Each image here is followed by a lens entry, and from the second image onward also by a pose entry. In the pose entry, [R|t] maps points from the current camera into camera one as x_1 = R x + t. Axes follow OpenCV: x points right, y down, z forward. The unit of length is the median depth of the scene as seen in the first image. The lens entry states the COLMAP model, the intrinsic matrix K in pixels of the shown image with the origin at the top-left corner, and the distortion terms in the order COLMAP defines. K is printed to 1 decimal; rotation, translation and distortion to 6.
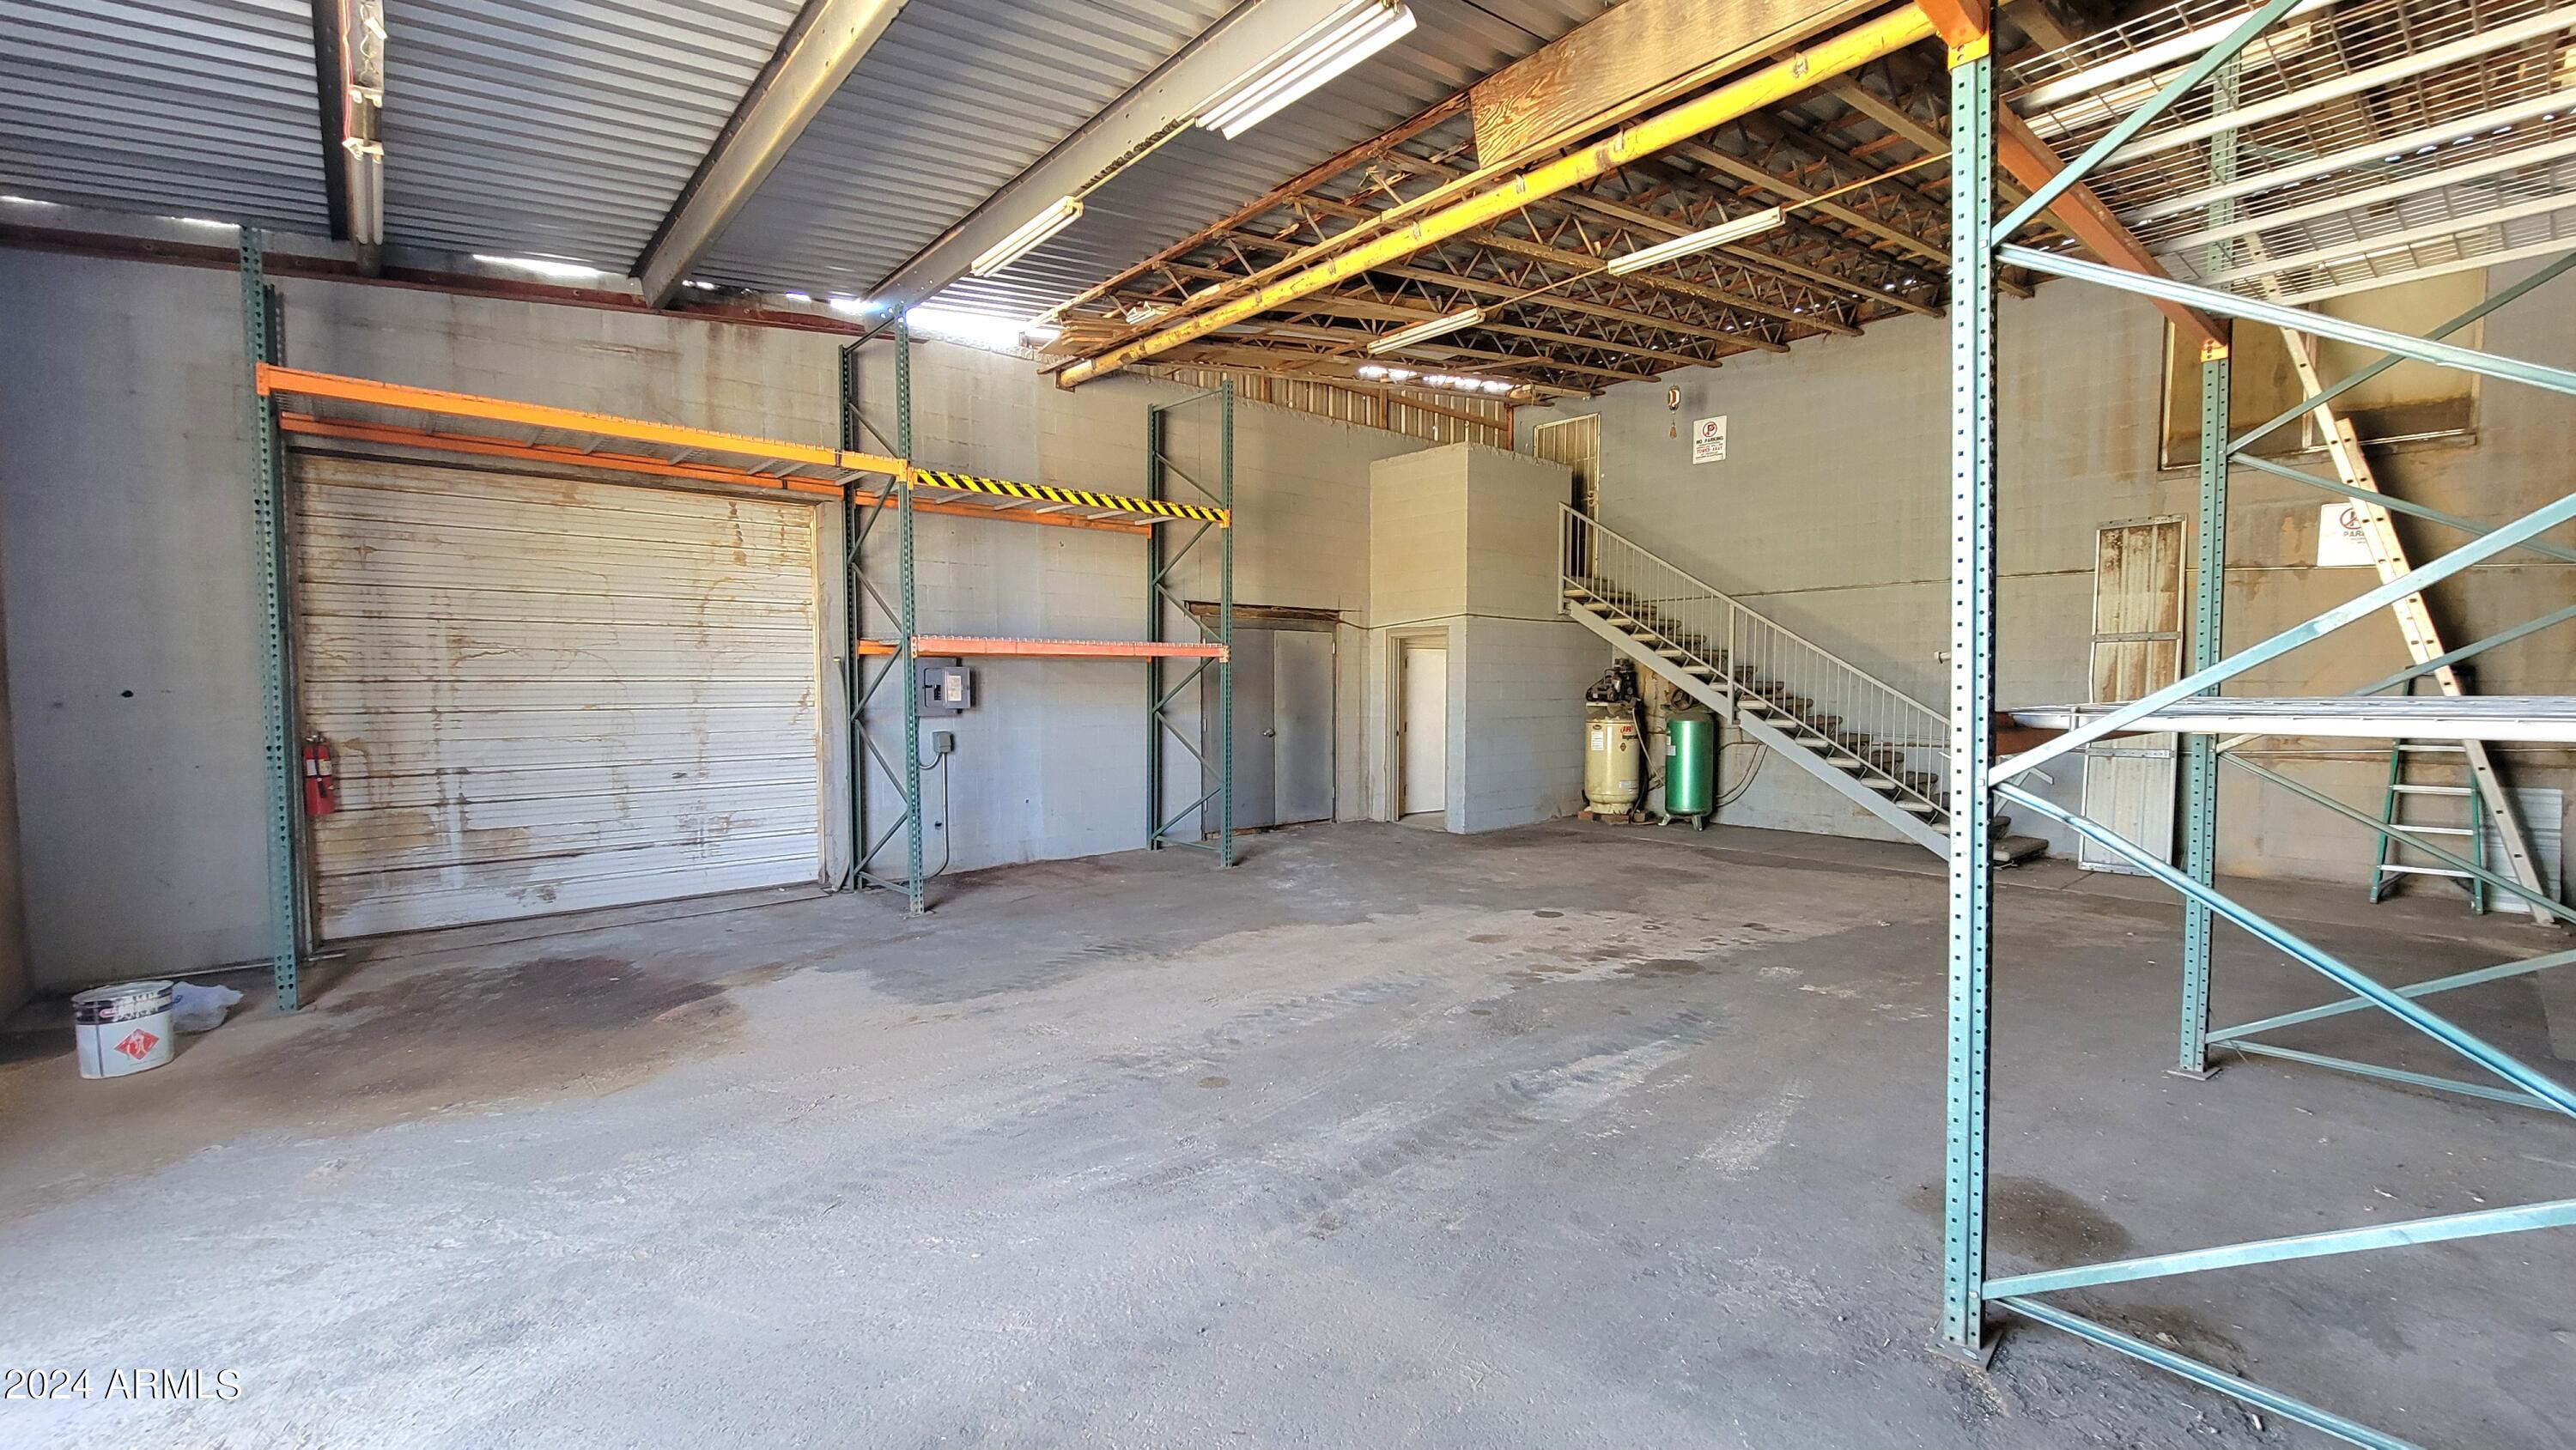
lens RADIAL K [[1053.9, 0, 1288.7], [0, 1053.9, 736.3], [0, 0, 1]] dist [-0.002815, 0.000028]
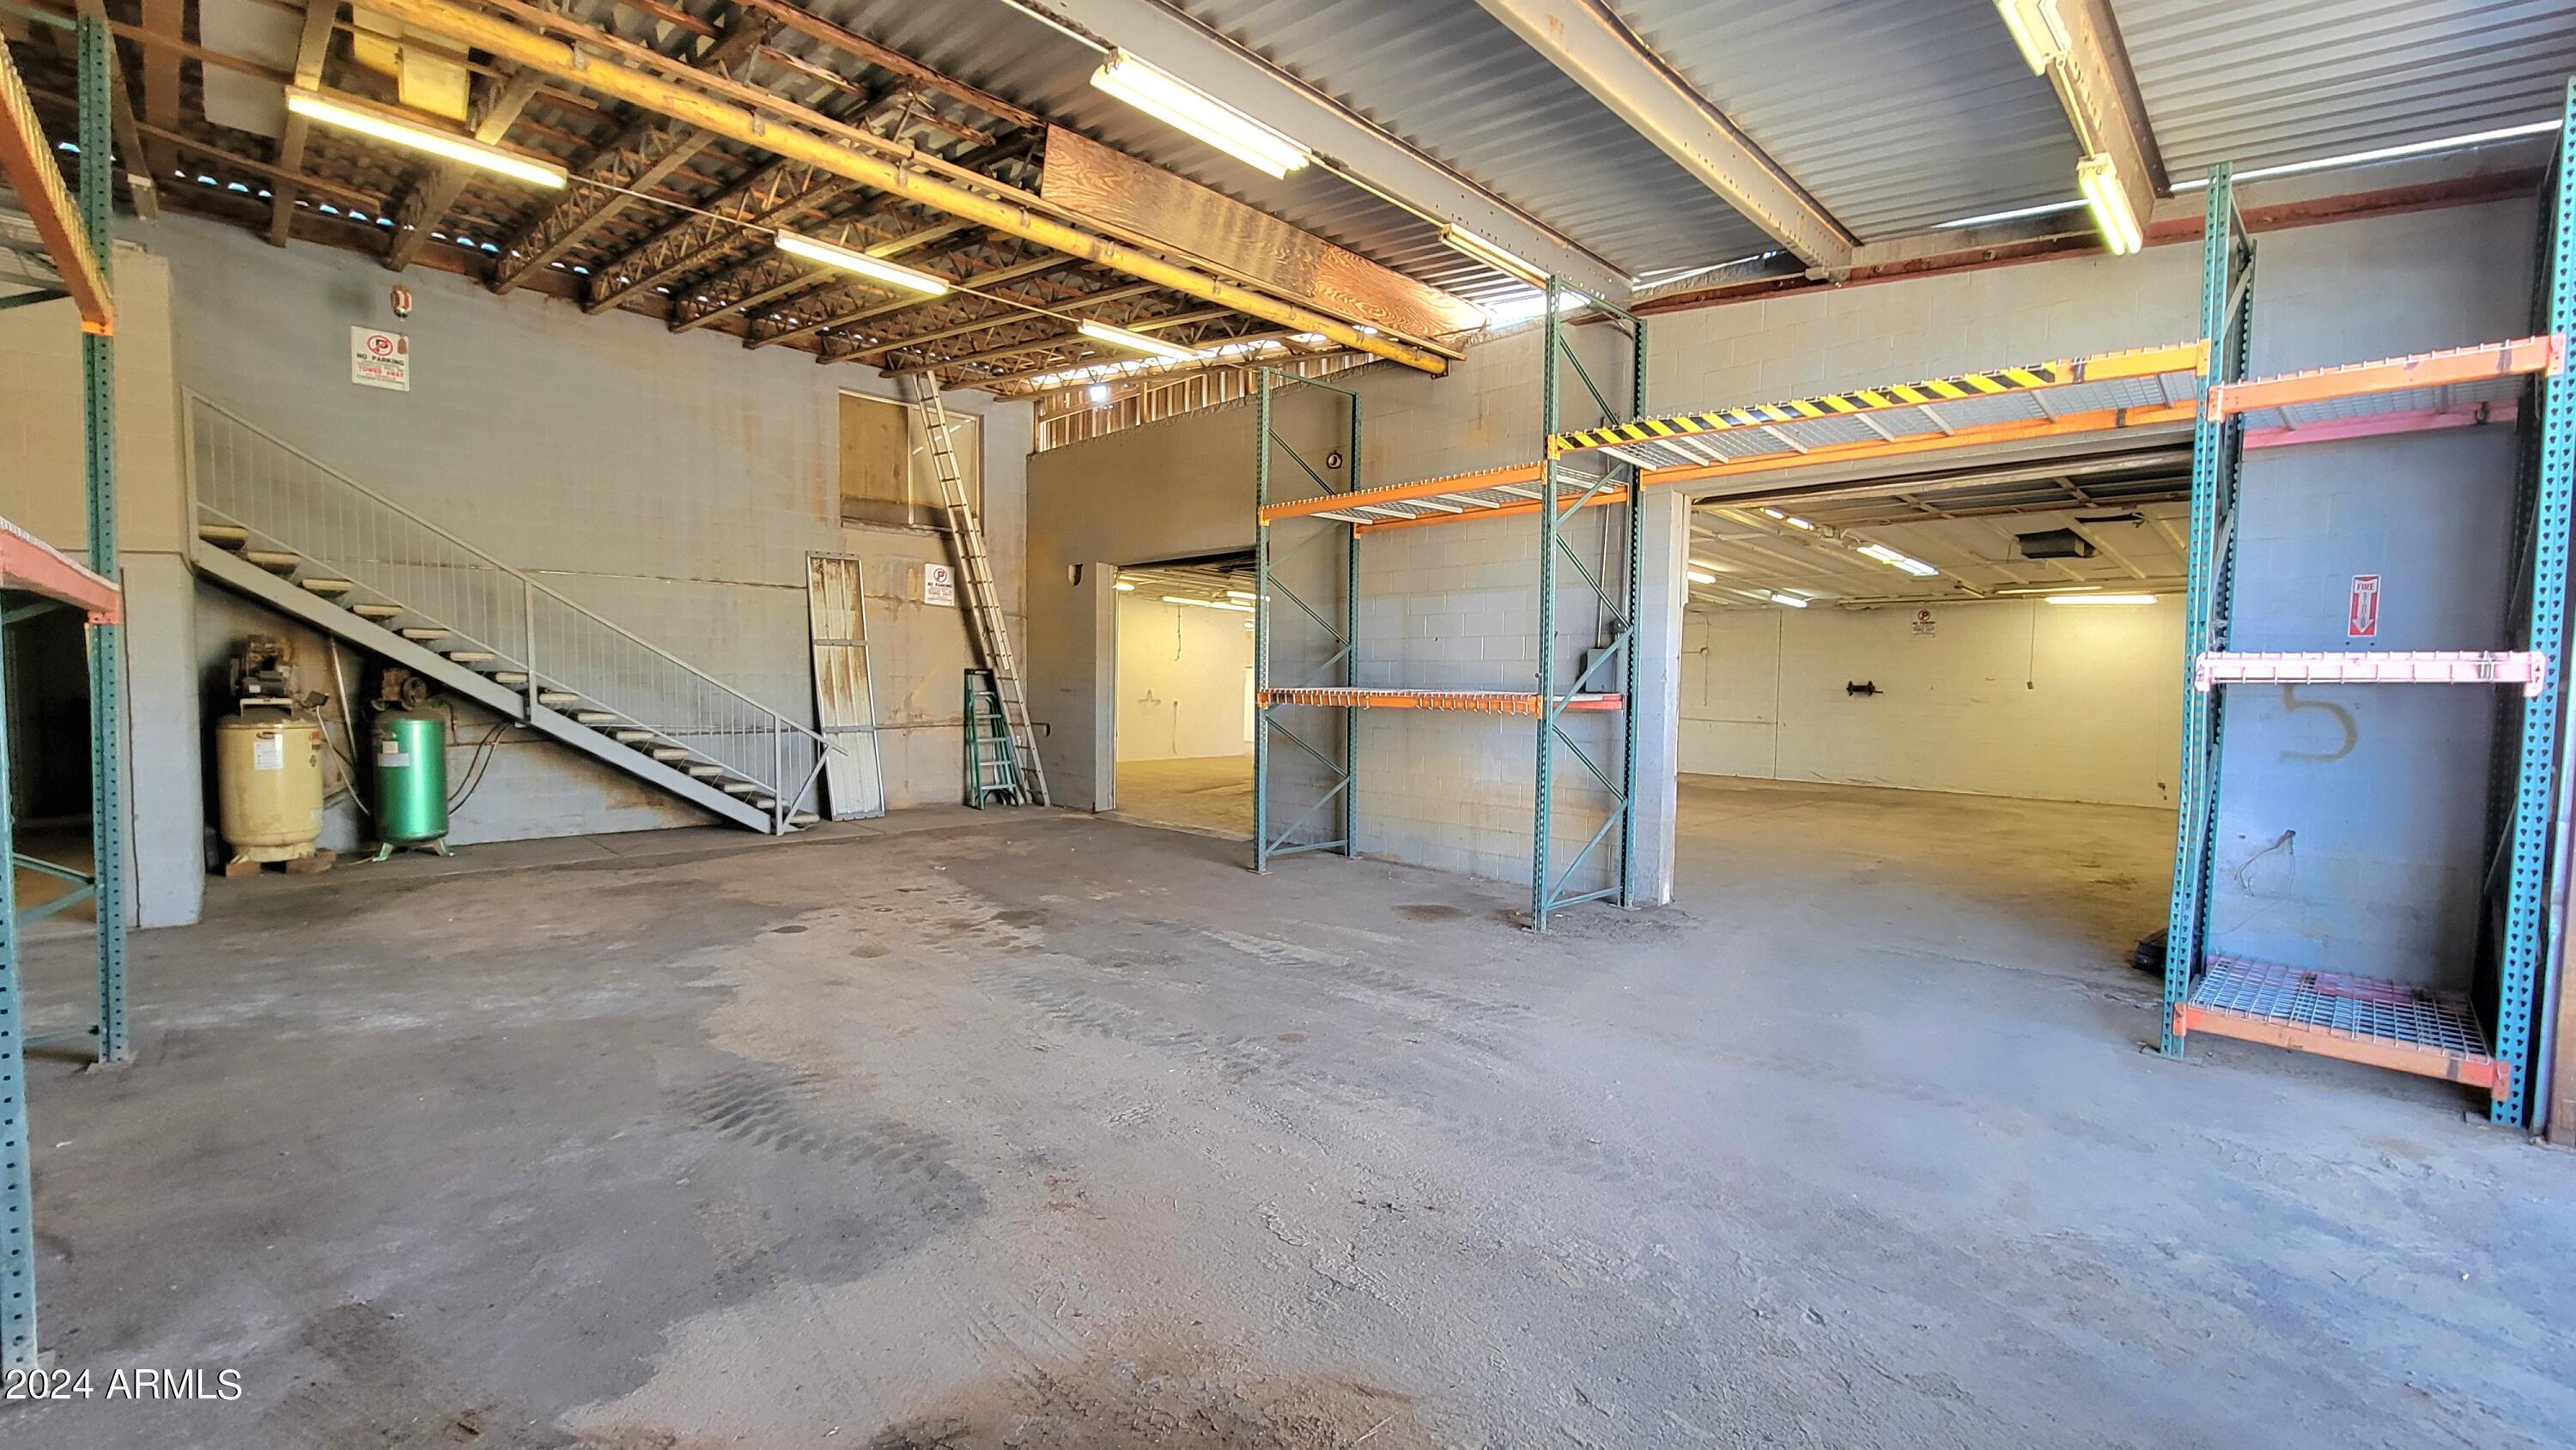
lens RADIAL K [[1057.2, 0, 1290.4], [0, 1057.2, 736.6], [0, 0, 1]] dist [-0.002475, 0.000376]
pose [[-0.062129, -0.051942, 0.996716, -0.806318], [0.038813, 0.997764, 0.054416, -0.036393], [-0.997313, 0.042066, -0.059974, 0.724172]]
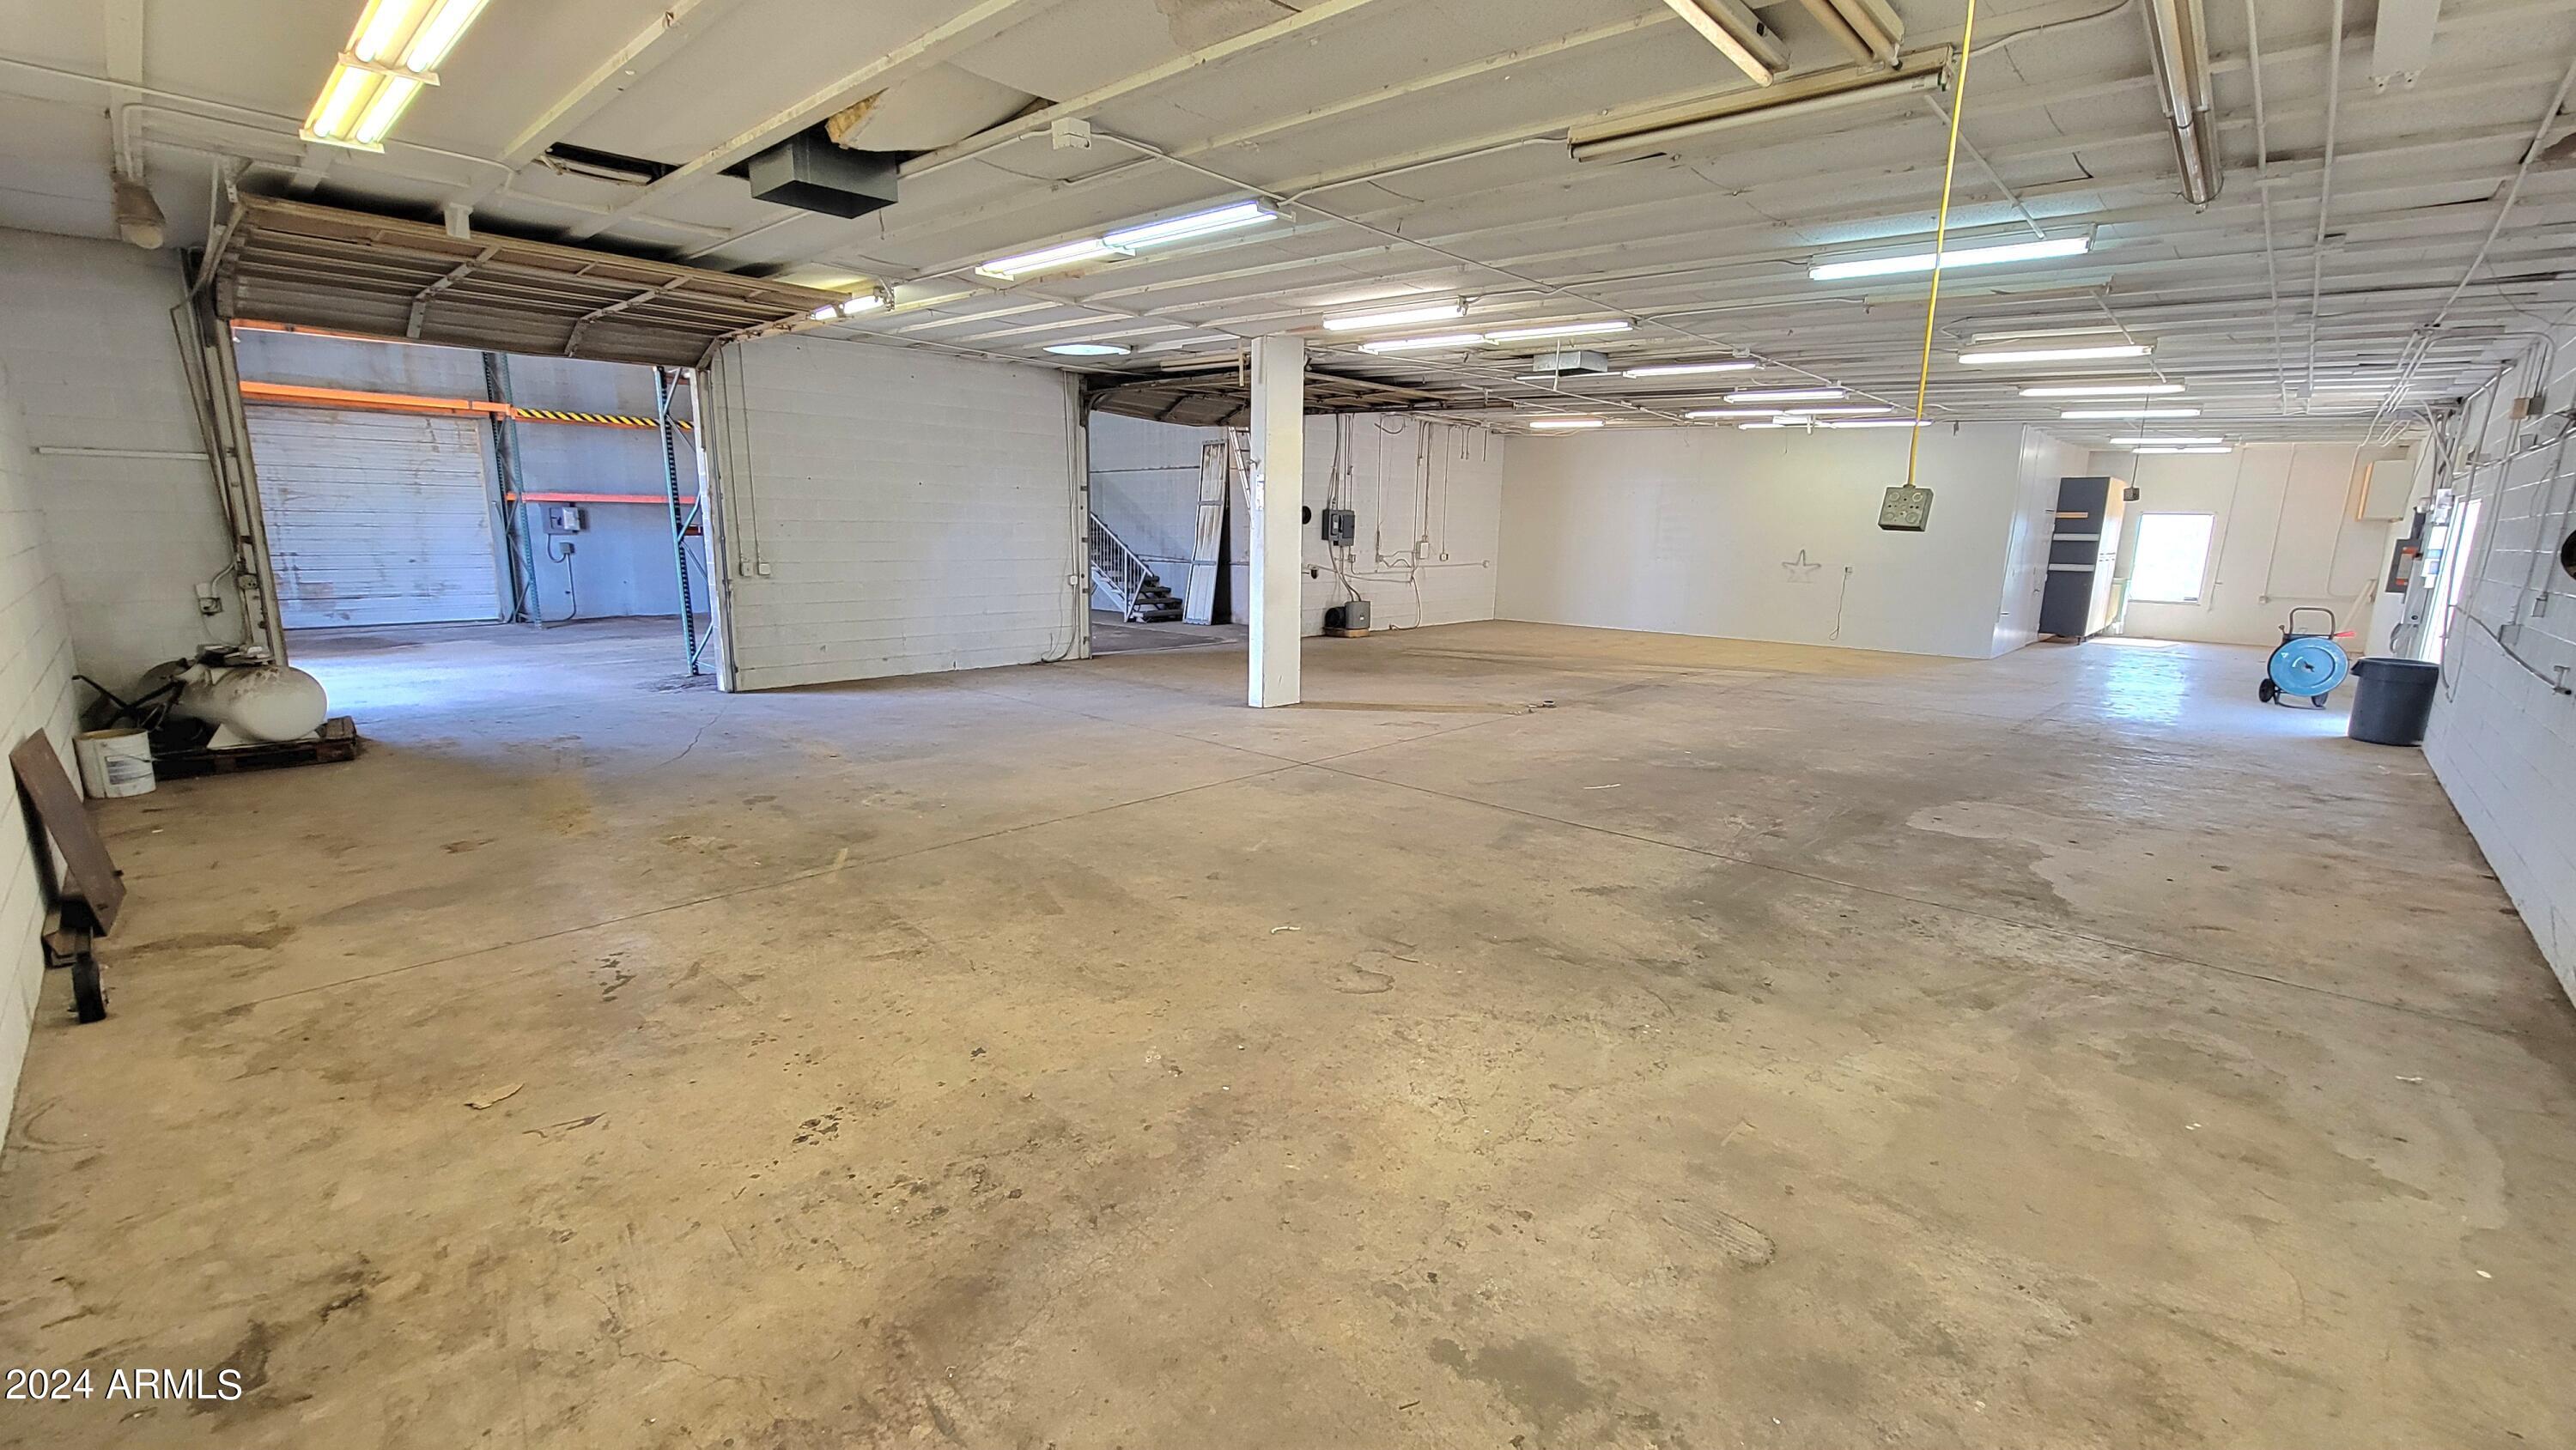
lens RADIAL K [[1041.8, 0, 1282.3], [0, 1041.8, 727.3], [0, 0, 1]] dist [-0.003199, 0.000104]
pose [[0.995573, -0.000966, 0.093985, 1.066765], [-0.012042, 0.990395, 0.137738, 0.071202], [-0.093215, -0.138261, 0.985999, -1.383719]]
